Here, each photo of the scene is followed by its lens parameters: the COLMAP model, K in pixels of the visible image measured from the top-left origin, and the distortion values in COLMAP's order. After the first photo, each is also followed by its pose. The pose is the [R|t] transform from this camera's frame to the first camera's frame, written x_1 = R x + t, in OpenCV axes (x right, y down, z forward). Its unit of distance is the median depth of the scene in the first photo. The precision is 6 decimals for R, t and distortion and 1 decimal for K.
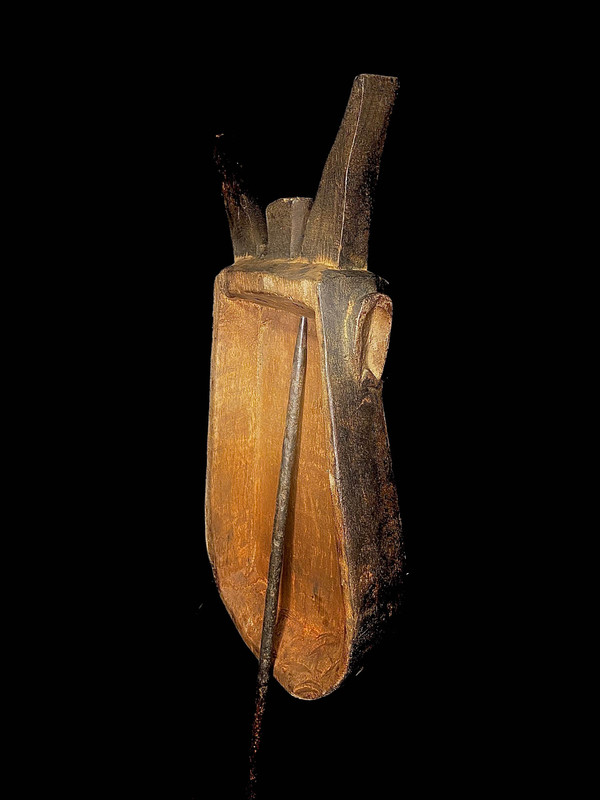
lens RADIAL K [[617.5, 0, 301.5], [0, 617.5, 411.7], [0, 0, 1]] dist [0.010717, -0.001831]
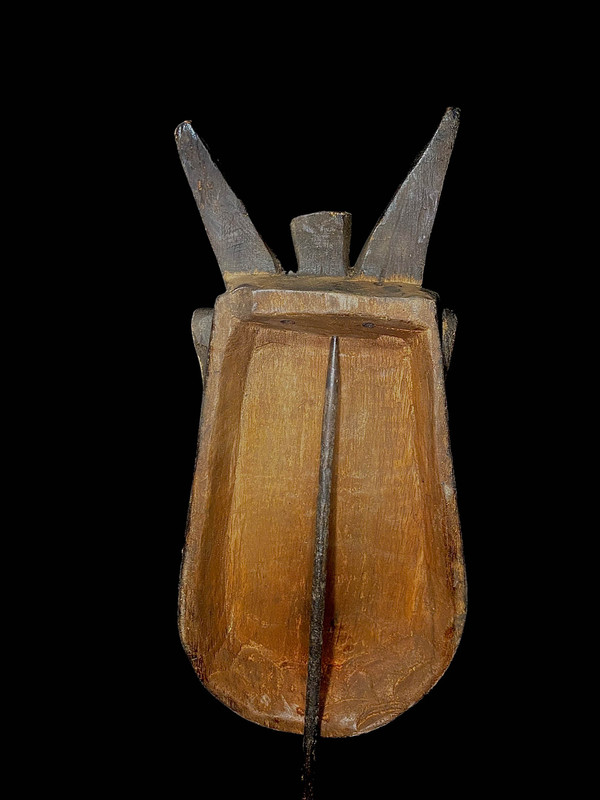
lens RADIAL K [[634.9, 0, 300.0], [0, 634.9, 400.0], [0, 0, 1]] dist [-0.010933, -0.005271]
pose [[0.638765, -0.159660, 0.752654, -0.701232], [0.174298, 0.982829, 0.060564, -0.114790], [-0.749400, 0.092500, 0.655625, 0.376816]]
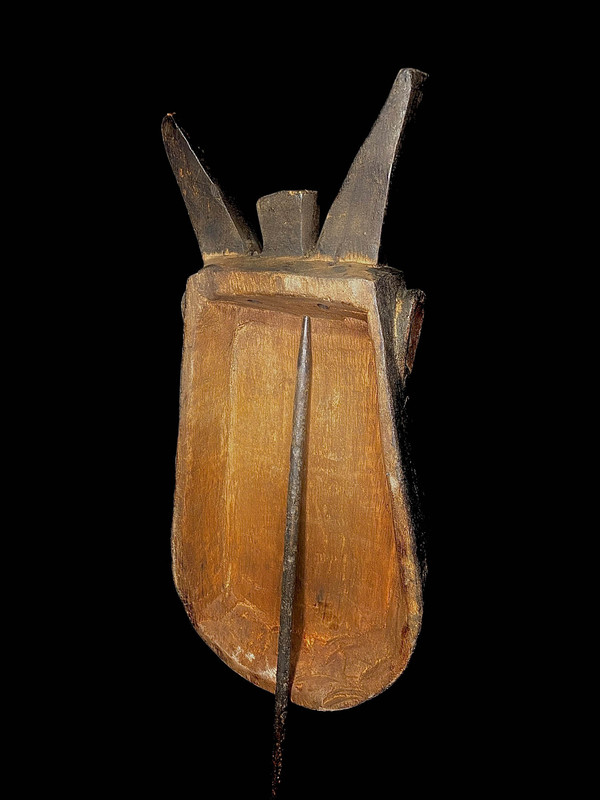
lens RADIAL K [[622.9, 0, 299.1], [0, 622.9, 405.7], [0, 0, 1]] dist [0.003742, -0.004407]
pose [[0.892197, -0.130778, 0.432298, -0.394748], [0.121549, 0.991373, 0.049050, -0.060883], [-0.434983, 0.008783, 0.900396, 0.136650]]
